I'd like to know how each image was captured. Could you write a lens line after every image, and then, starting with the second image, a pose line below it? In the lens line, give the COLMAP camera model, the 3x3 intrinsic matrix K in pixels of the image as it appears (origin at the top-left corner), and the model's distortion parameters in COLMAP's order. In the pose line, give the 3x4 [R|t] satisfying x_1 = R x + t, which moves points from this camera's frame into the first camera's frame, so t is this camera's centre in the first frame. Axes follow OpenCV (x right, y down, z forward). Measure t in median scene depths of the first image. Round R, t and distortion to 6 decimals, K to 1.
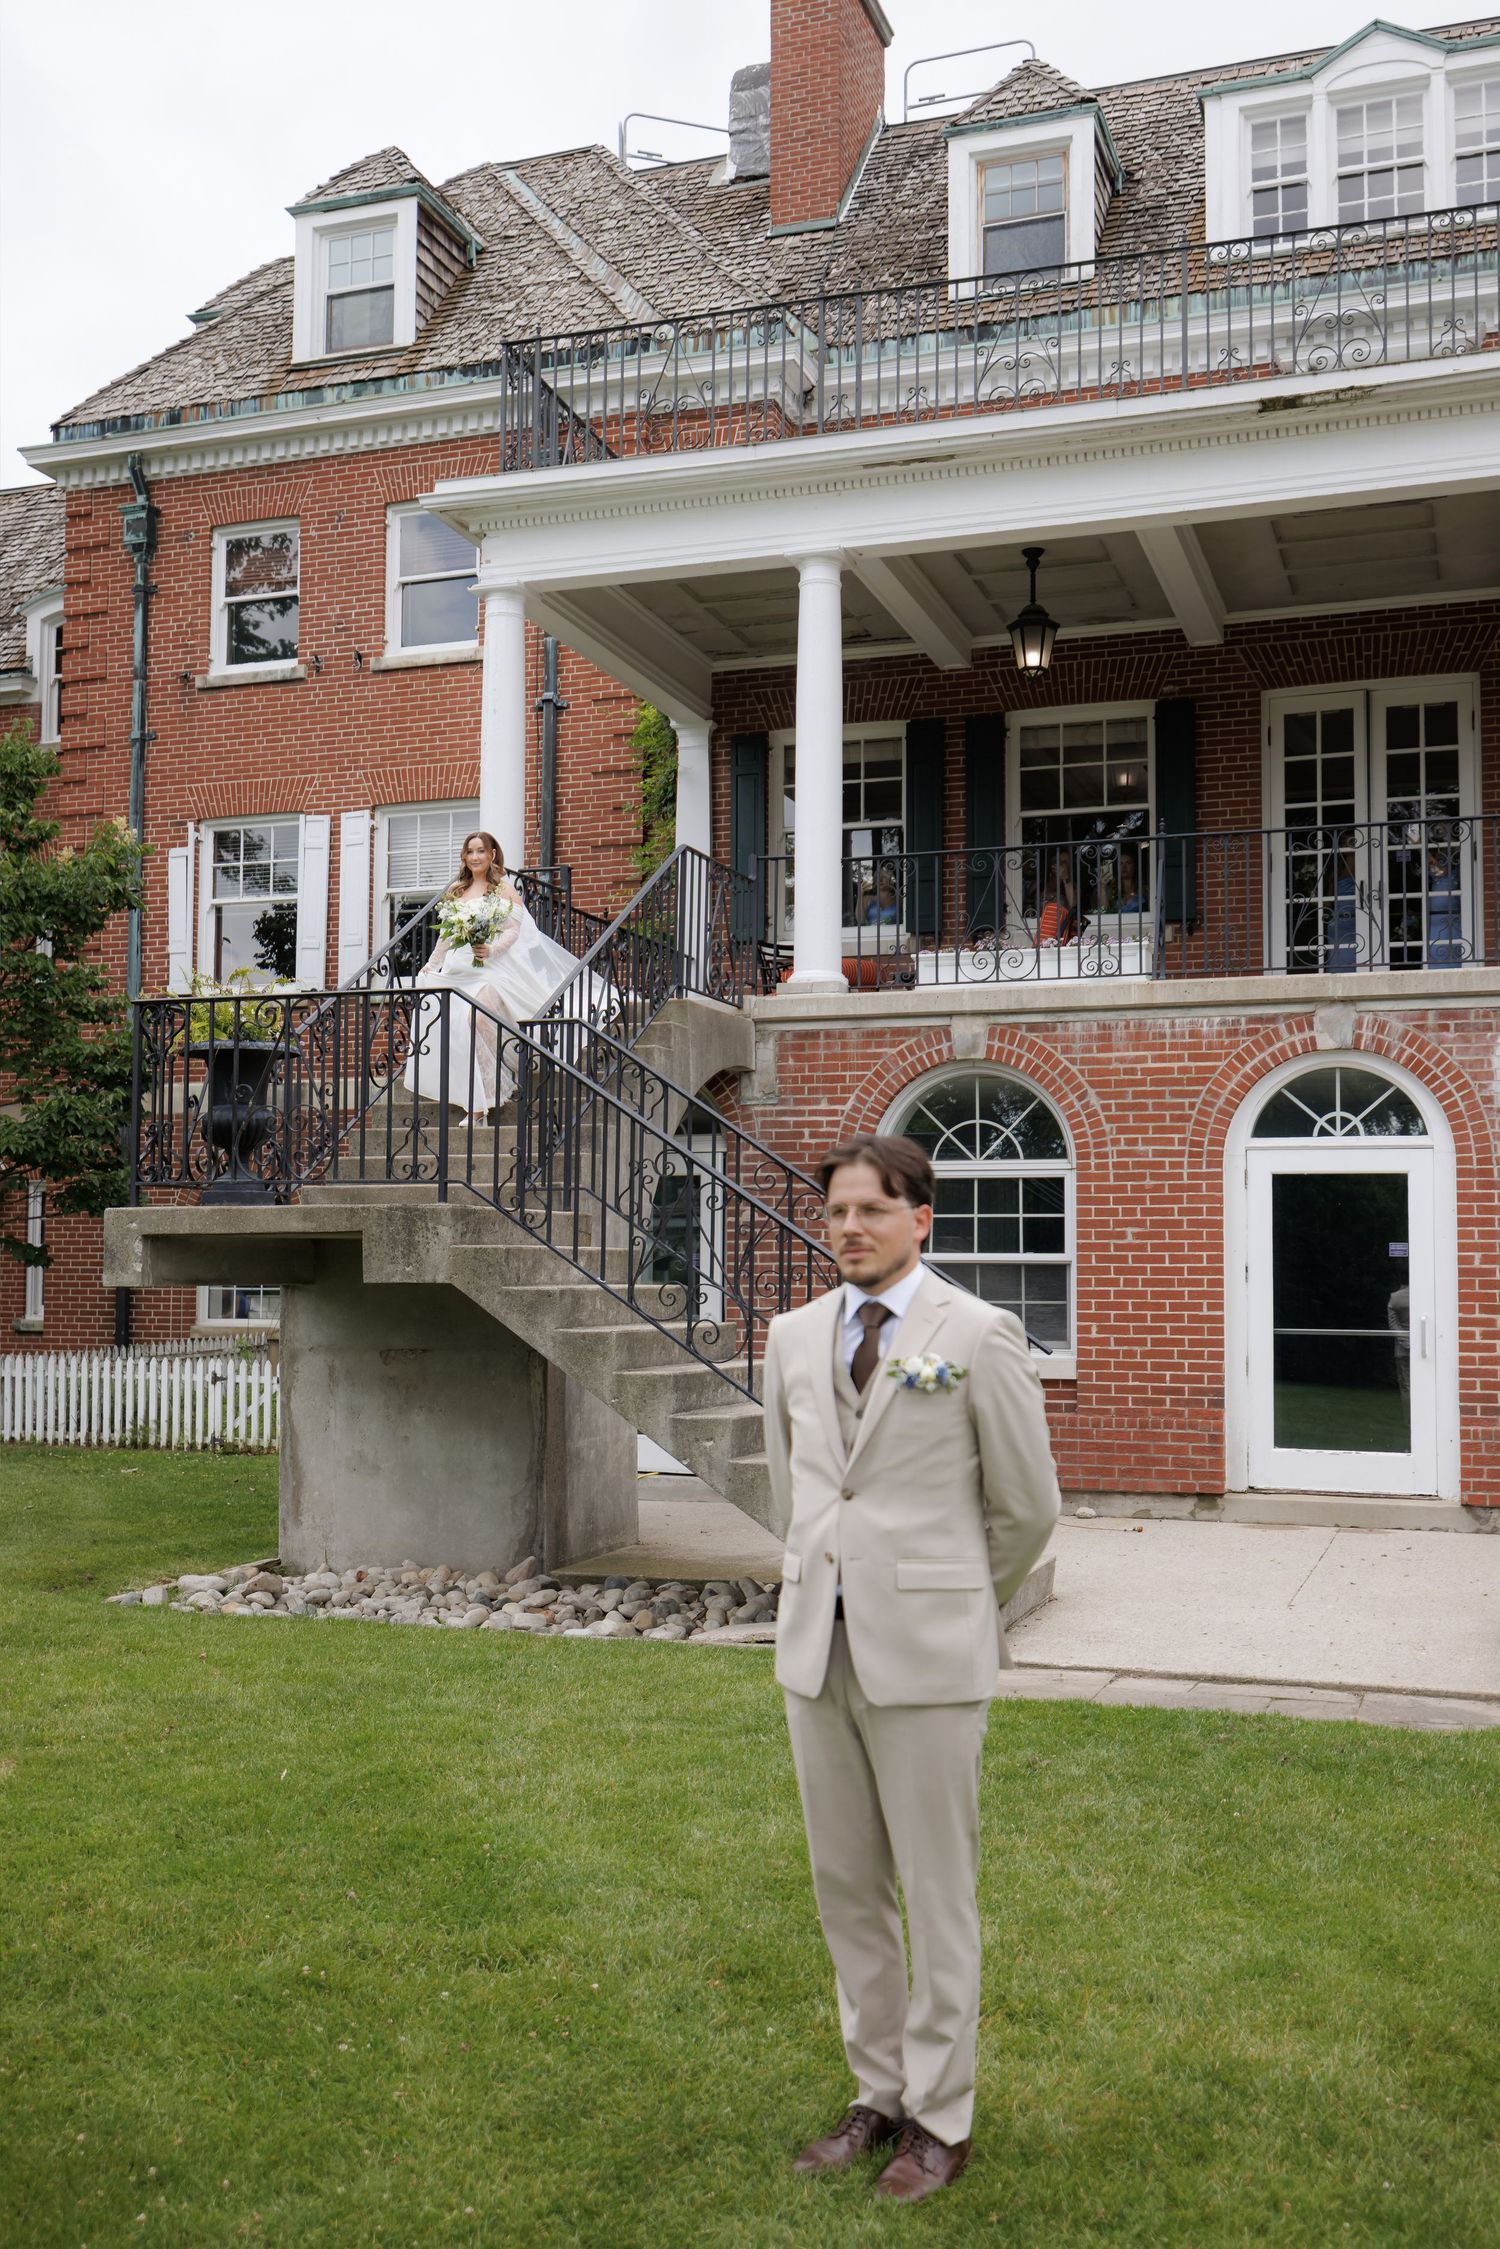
lens RADIAL K [[2212.5, 0, 659.9], [0, 2212.5, 1122.1], [0, 0, 1]] dist [0.025137, 0.000000]
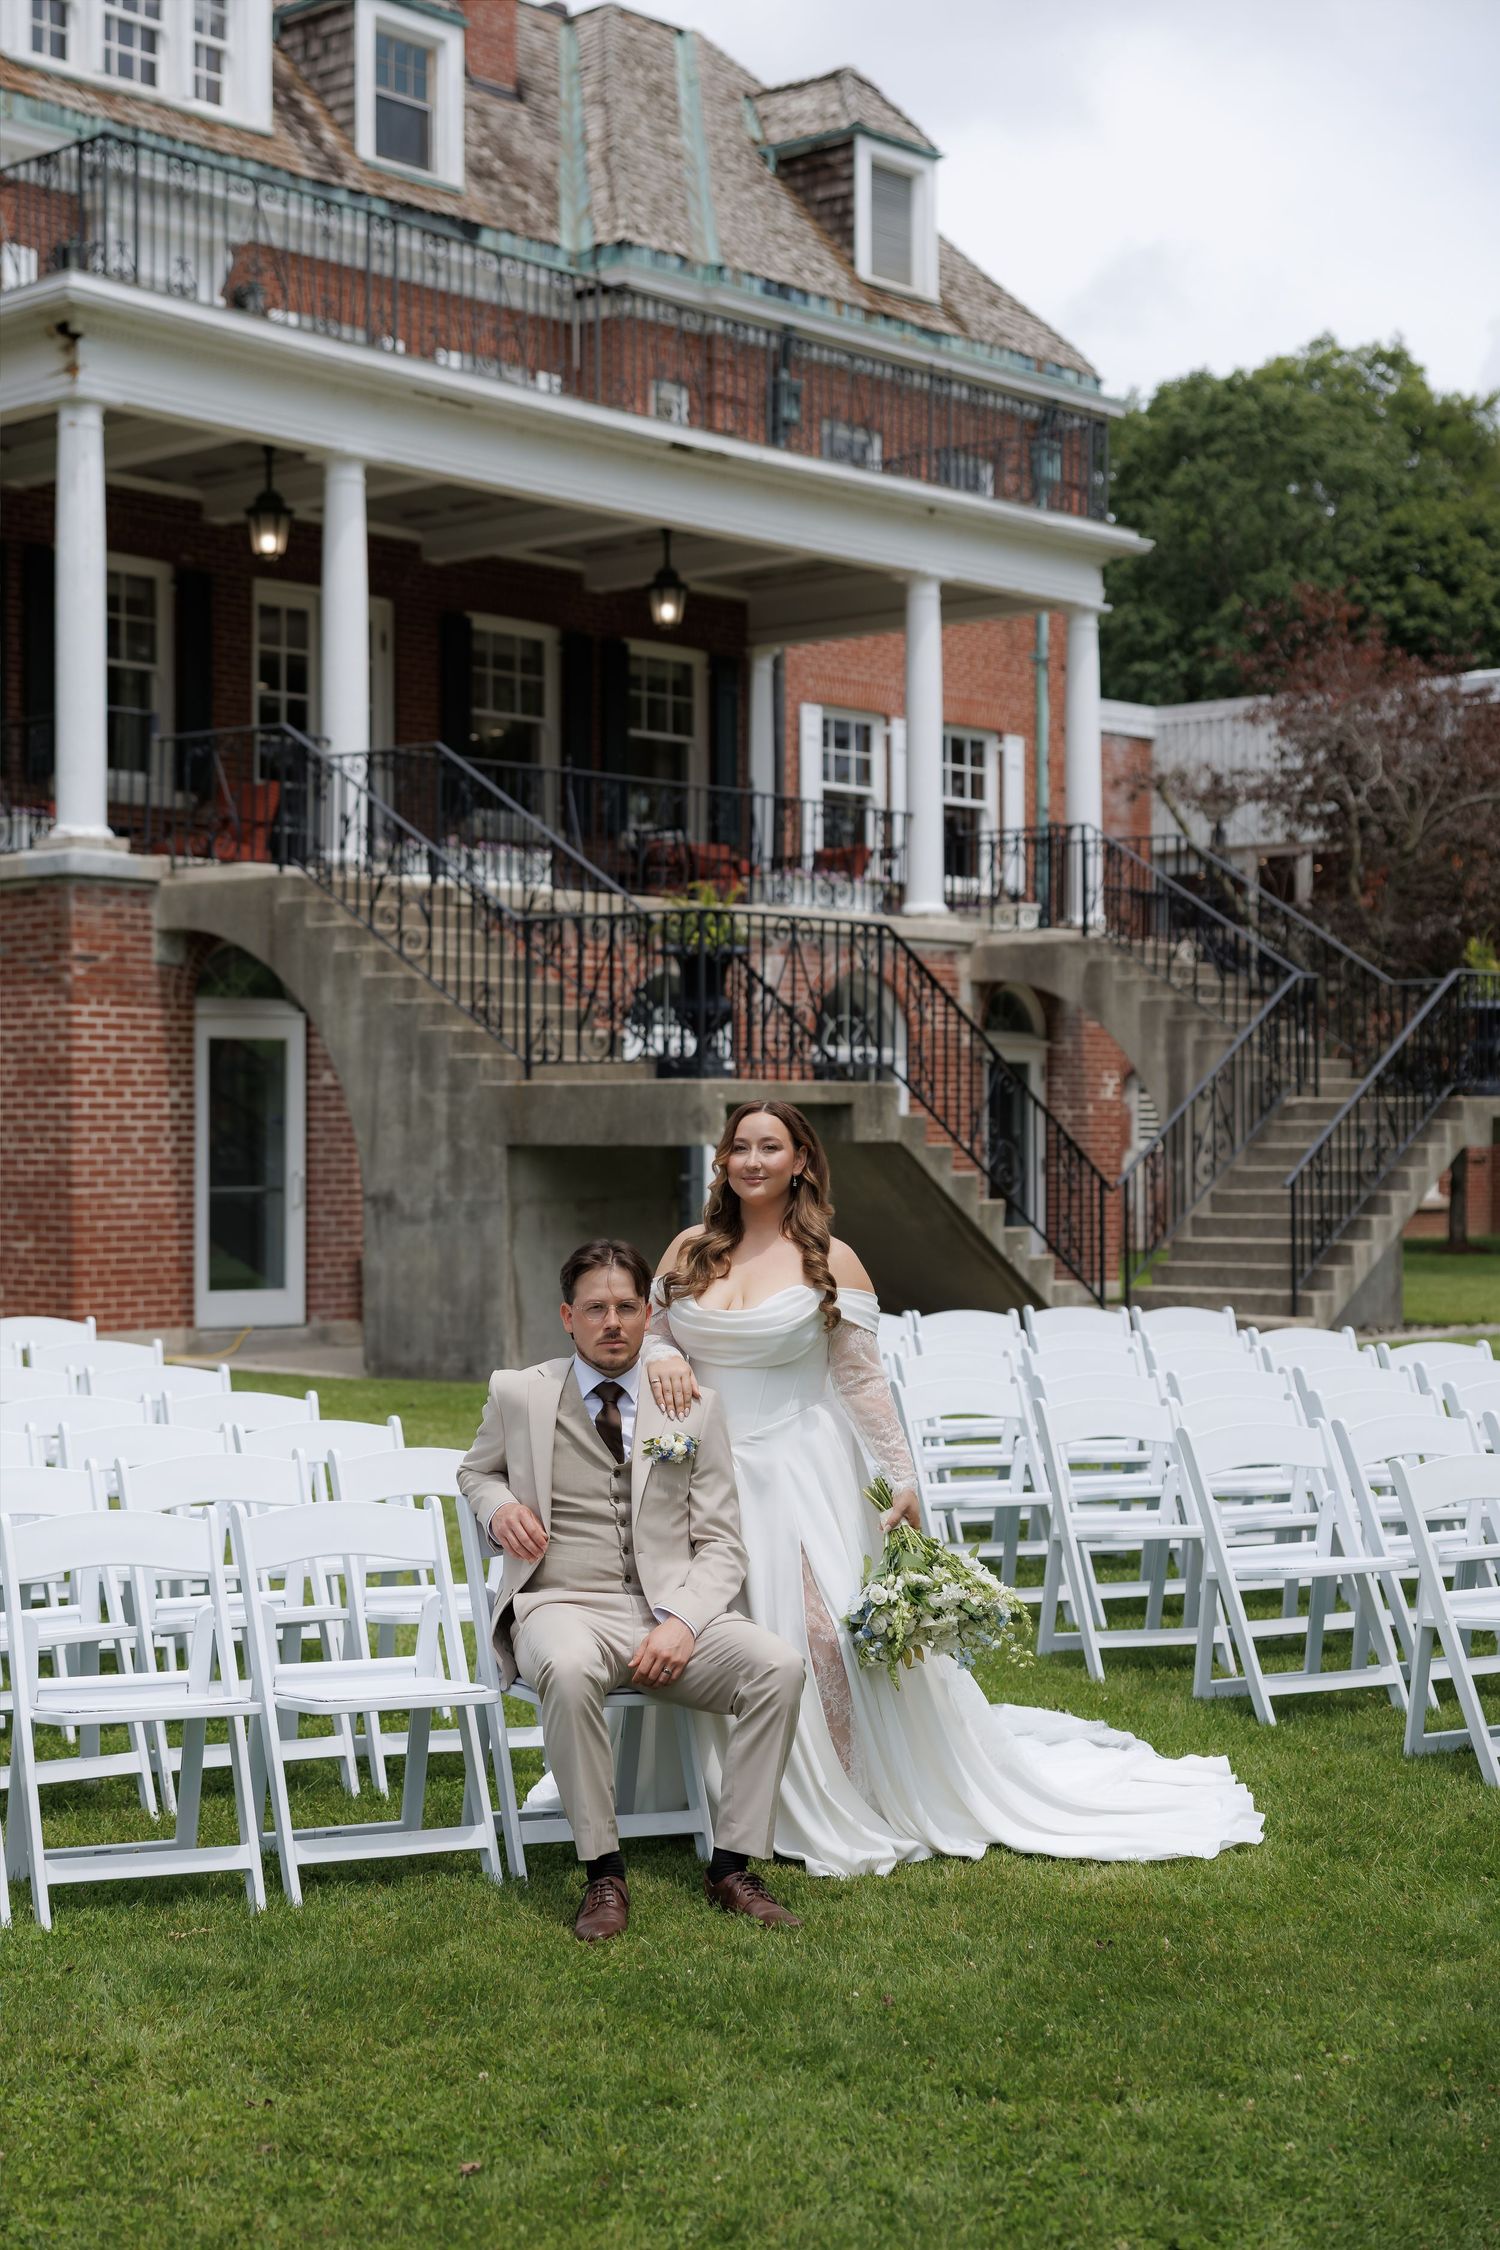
lens RADIAL K [[3722.2, 0, 699.7], [0, 3722.2, 1099.6], [0, 0, 1]] dist [0.058647, 0.000000]
pose [[0.337500, 0.006828, 0.941301, -1.664498], [-0.063733, 0.997845, 0.015613, 0.013356], [-0.939165, -0.065262, 0.337208, 0.241208]]
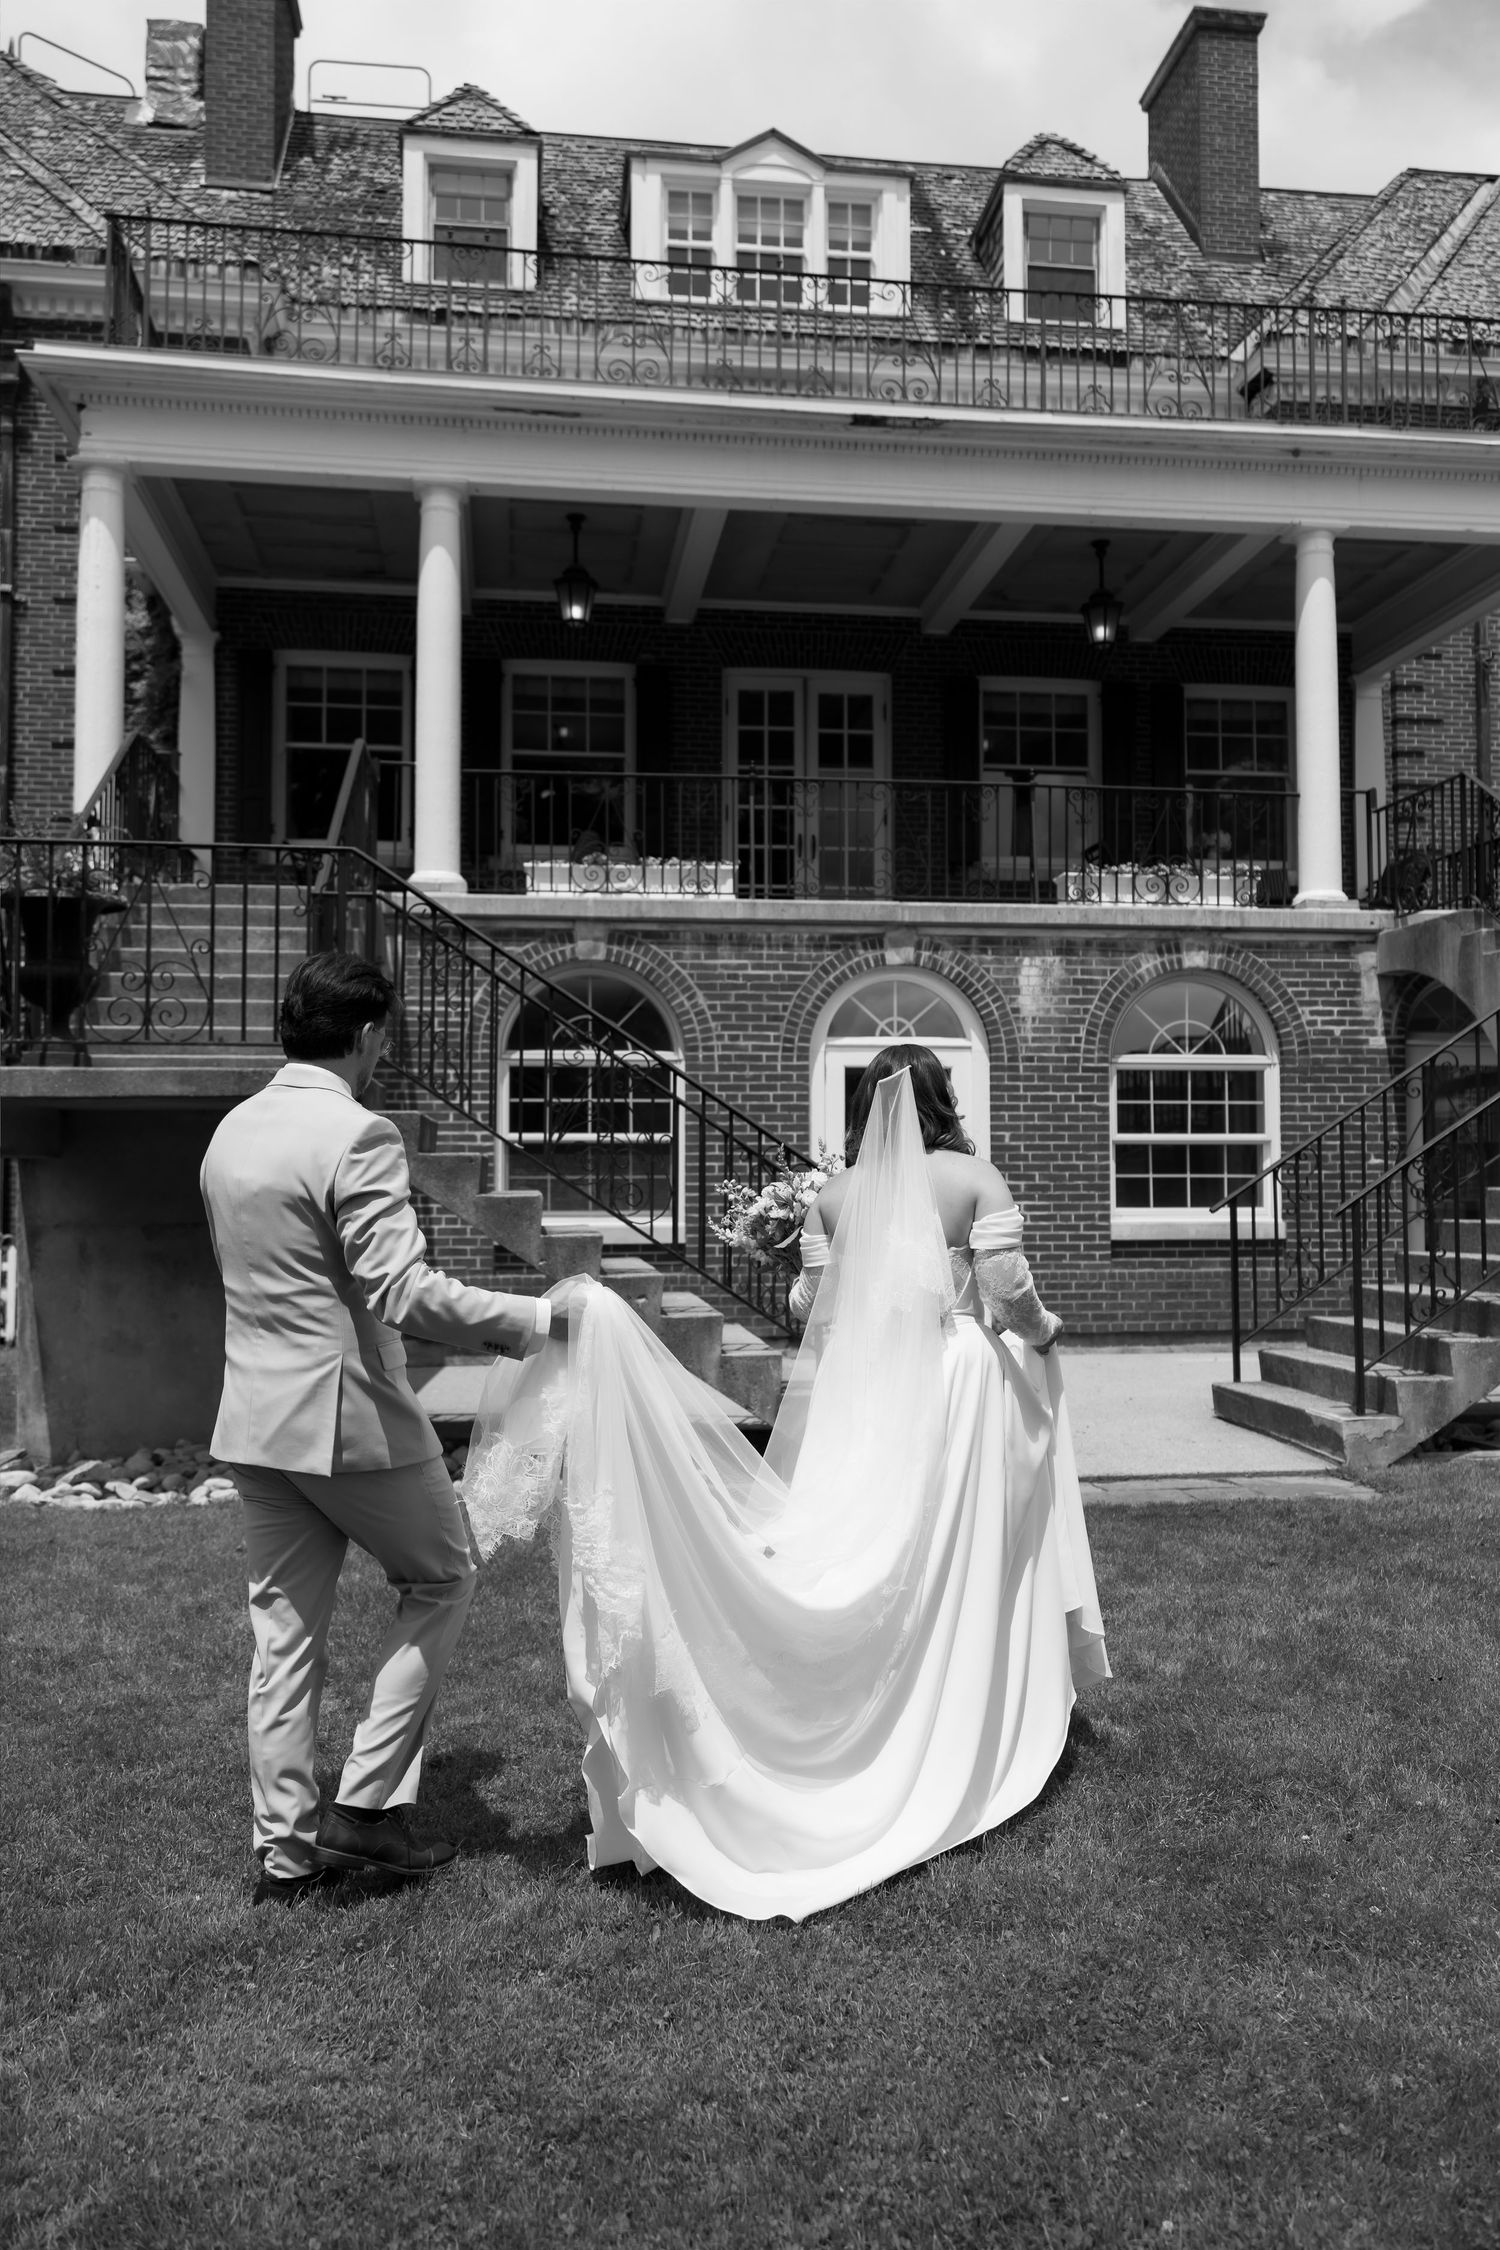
lens RADIAL K [[1856.8, 0, 745.8], [0, 1856.8, 1102.1], [0, 0, 1]] dist [0.010112, 0.004085]
pose [[0.878438, 0.012605, 0.477691, -0.242711], [-0.026013, 0.999431, 0.021463, 0.021423], [-0.477148, -0.031280, 0.878266, 0.140085]]
